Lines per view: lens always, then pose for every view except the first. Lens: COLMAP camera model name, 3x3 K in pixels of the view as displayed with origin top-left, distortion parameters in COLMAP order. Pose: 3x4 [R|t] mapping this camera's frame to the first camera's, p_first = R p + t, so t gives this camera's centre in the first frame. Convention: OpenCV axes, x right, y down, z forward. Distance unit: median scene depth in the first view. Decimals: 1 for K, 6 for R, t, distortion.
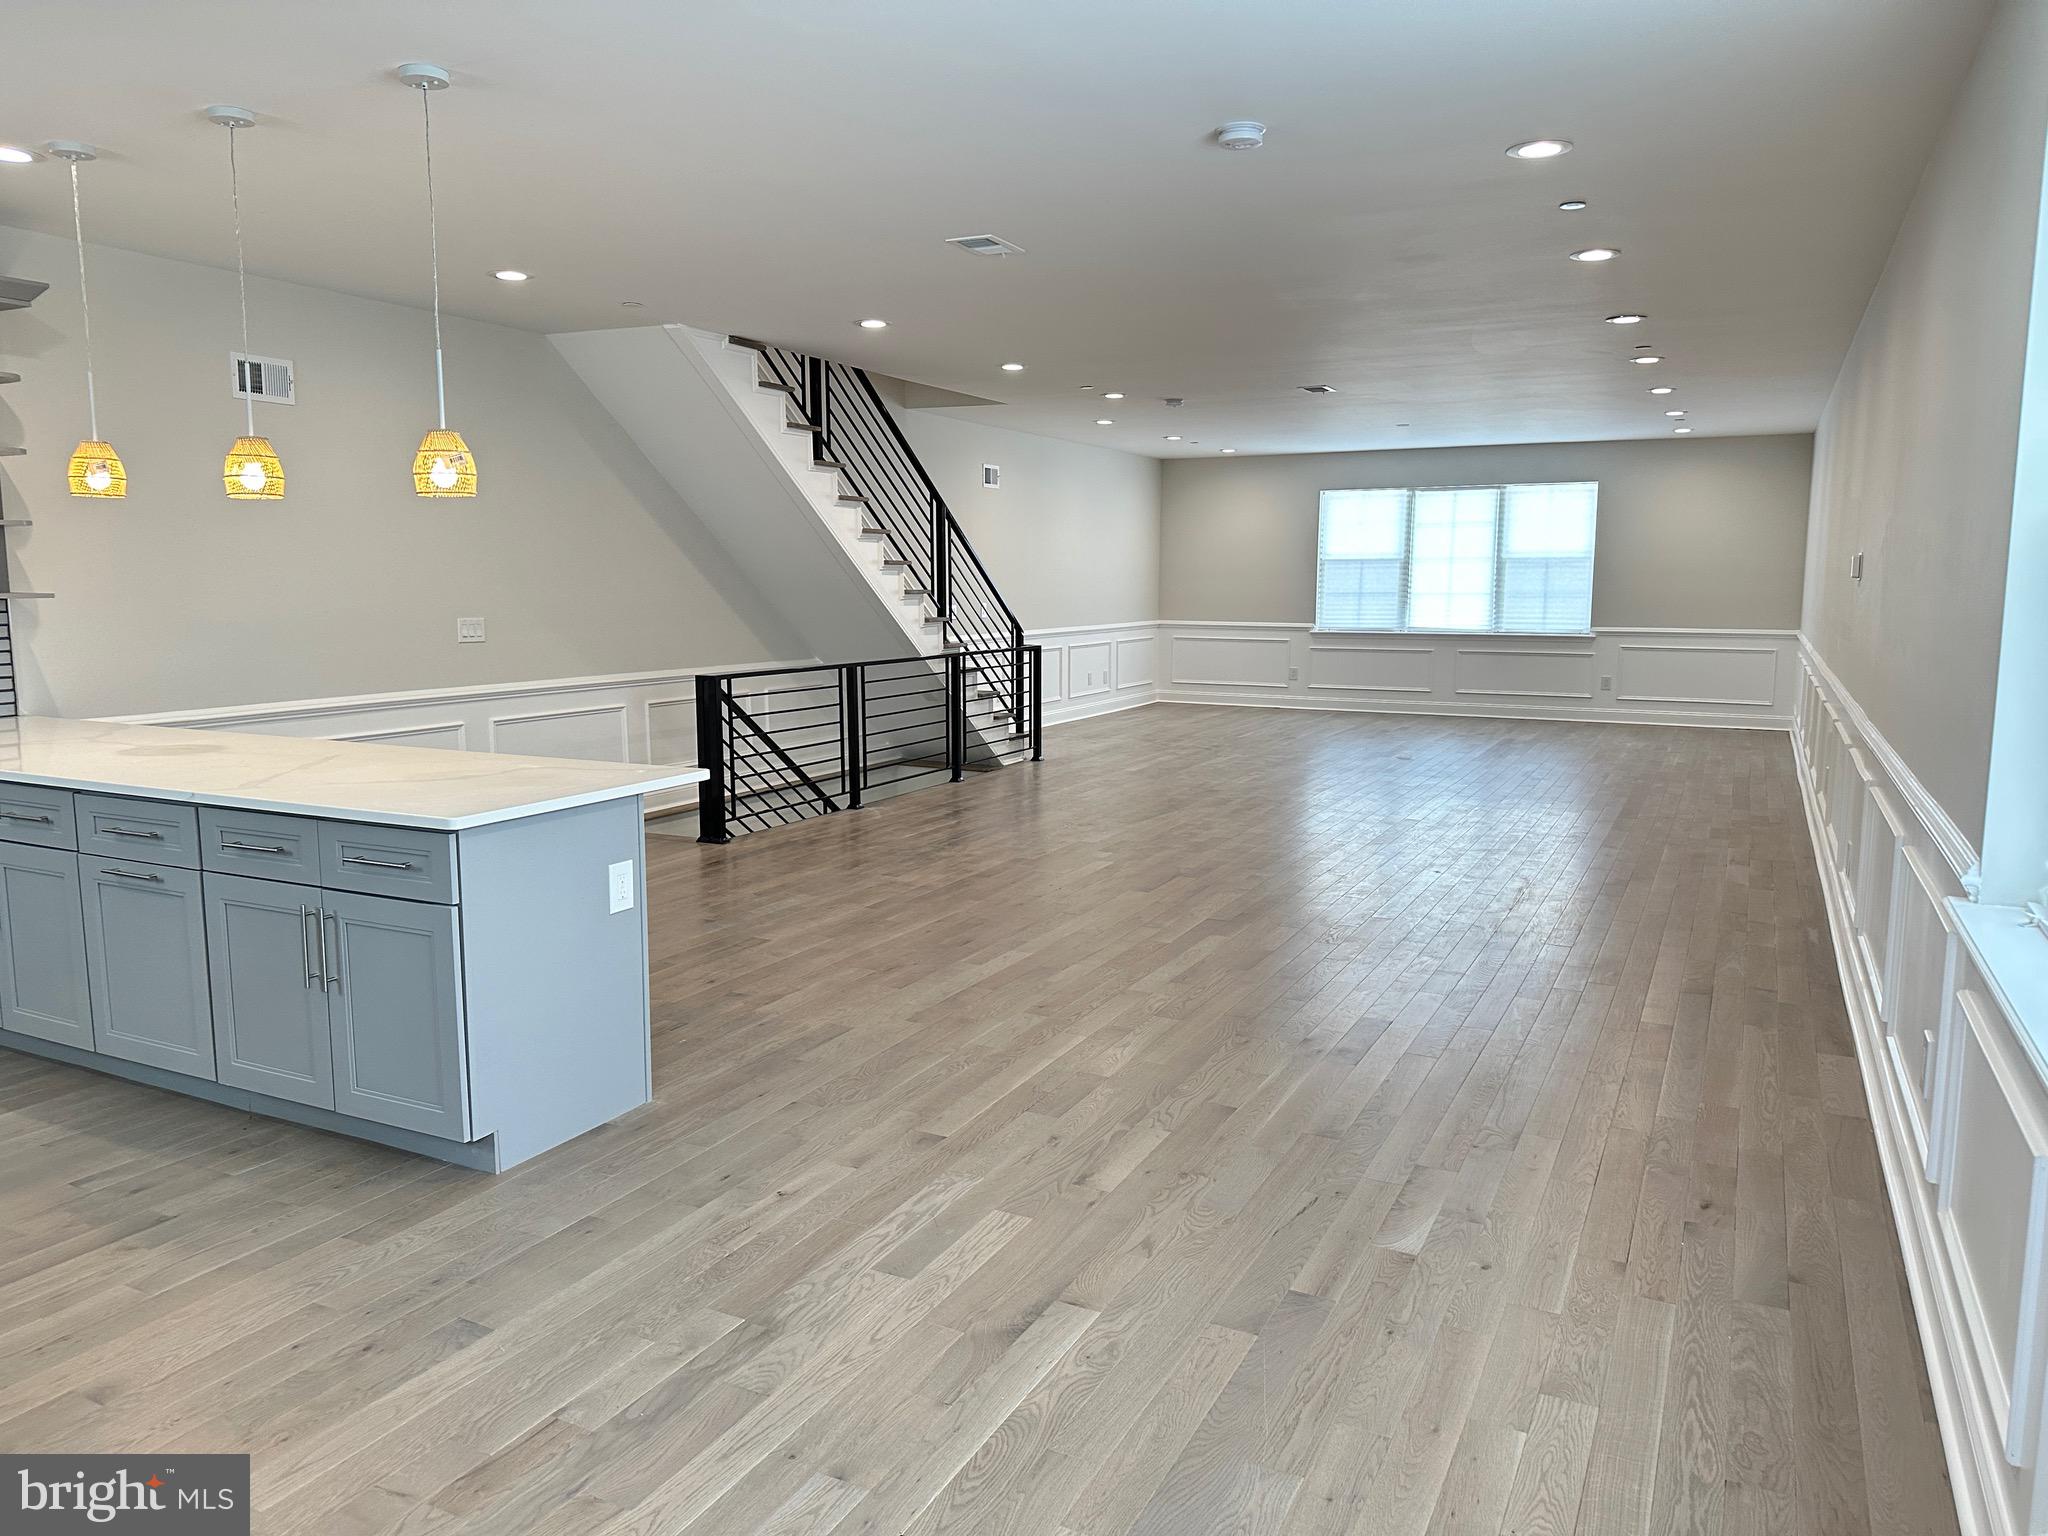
lens RADIAL K [[1445.8, 0, 1017.3], [0, 1445.8, 770.3], [0, 0, 1]] dist [0.044783, -0.057905]
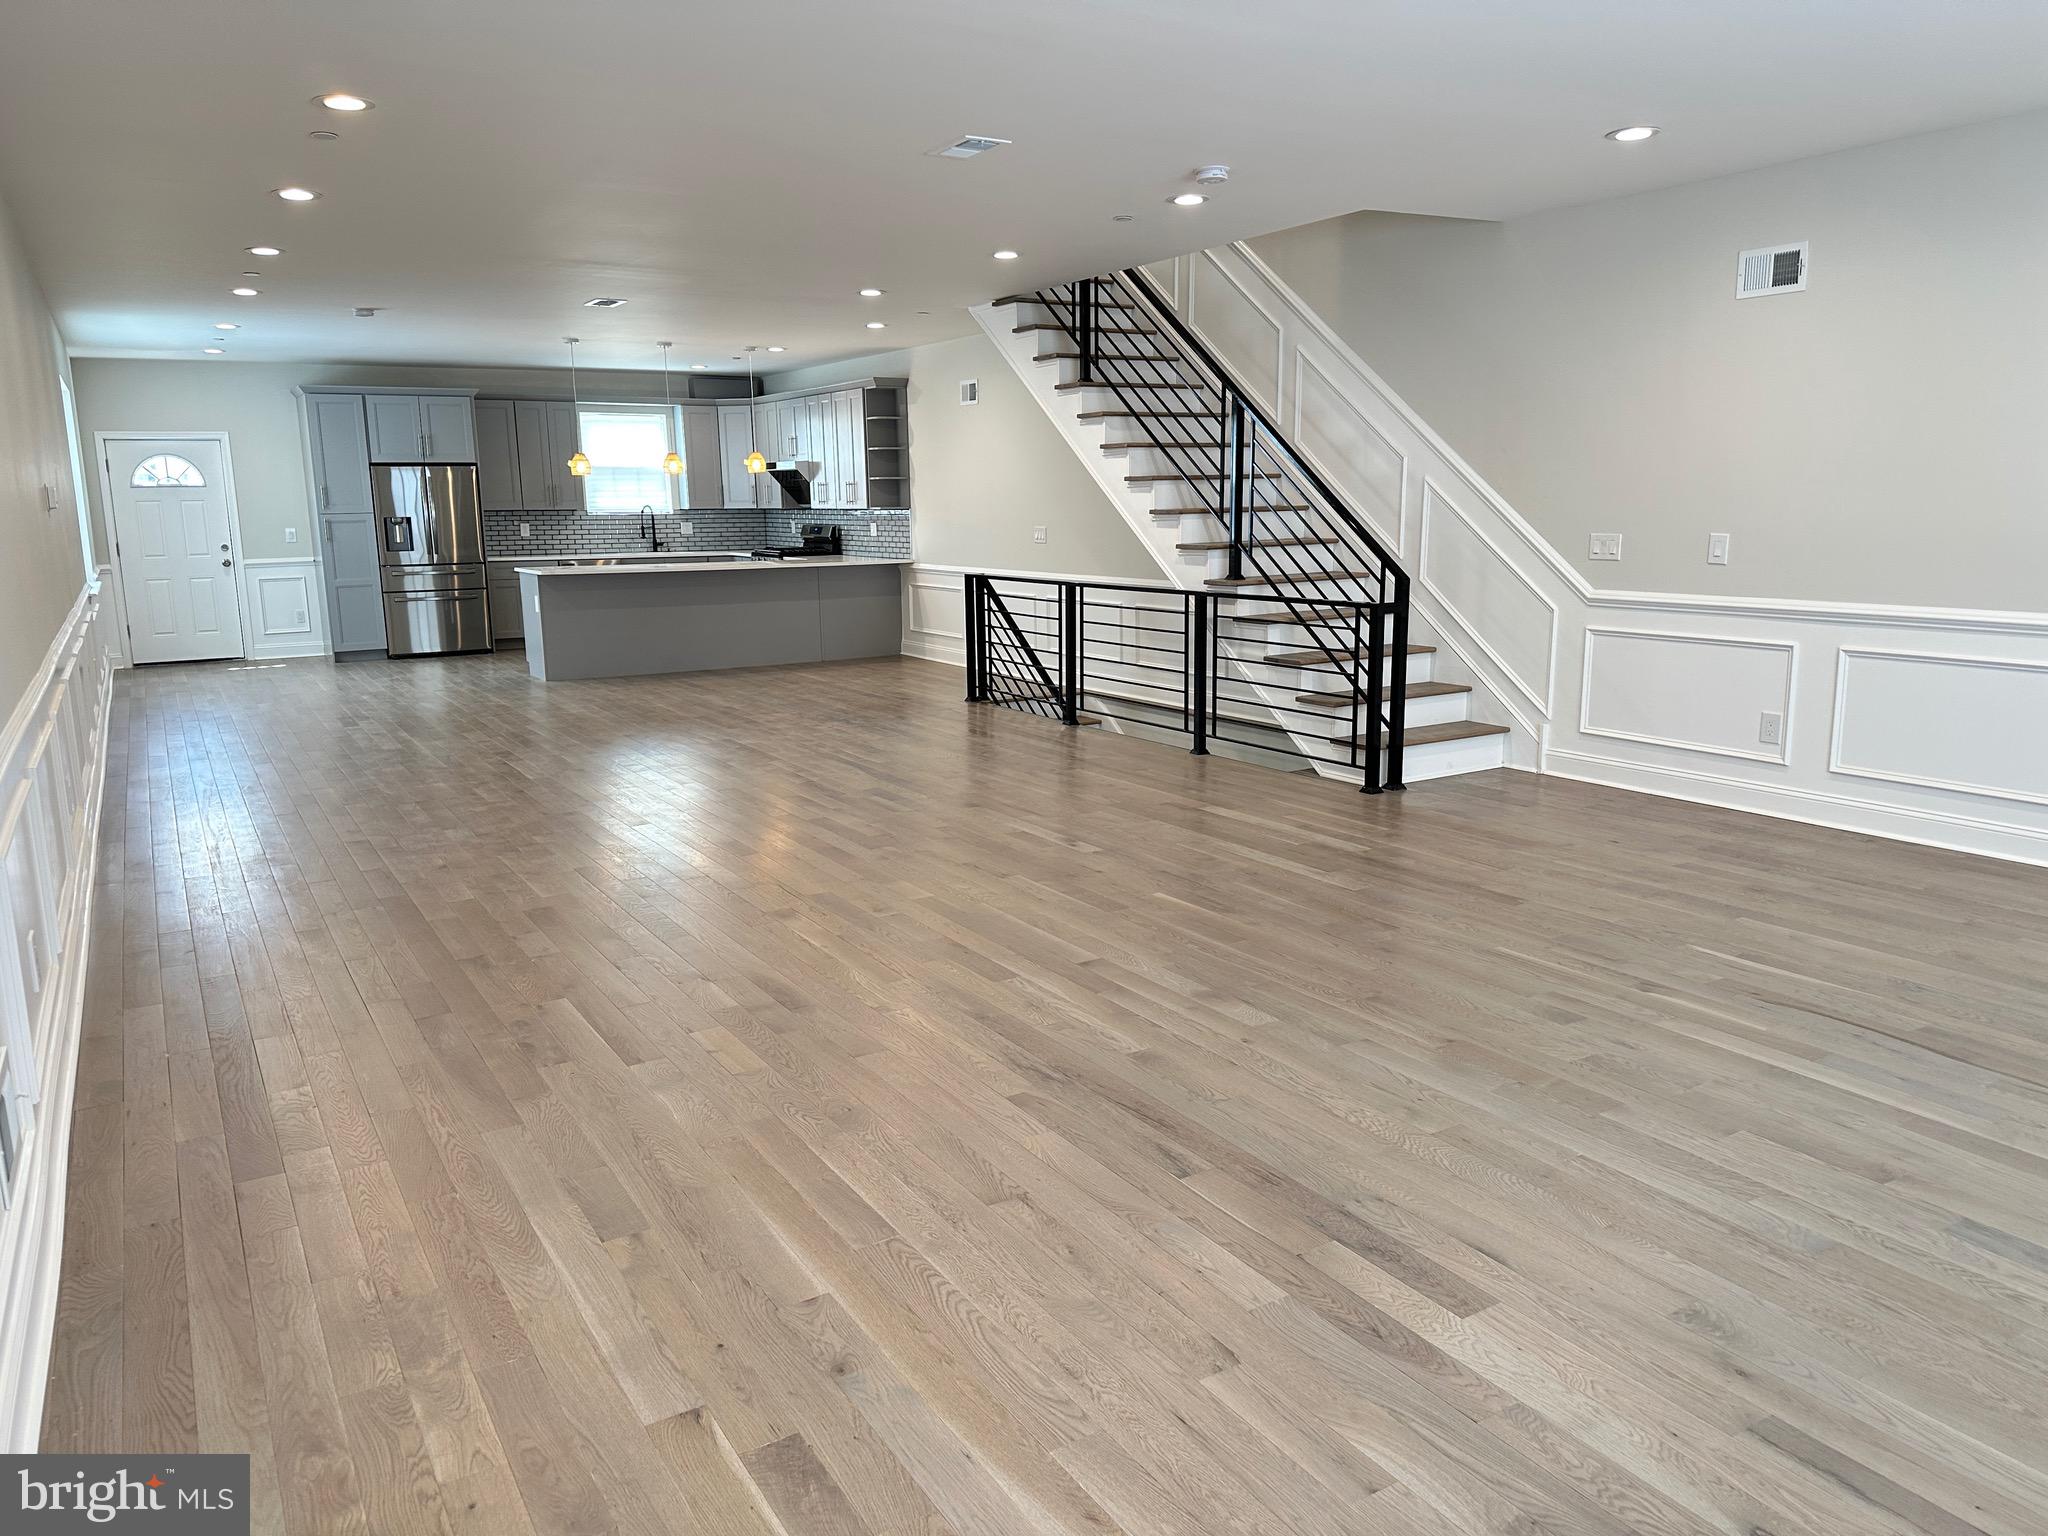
lens RADIAL K [[1445.8, 0, 1013.2], [0, 1445.8, 761.0], [0, 0, 1]] dist [0.044783, -0.057905]
pose [[-0.550851, 0.158052, -0.819501, 0.749009], [-0.091077, 0.964657, 0.247268, -0.197380], [0.829619, 0.210845, -0.516987, 1.496524]]
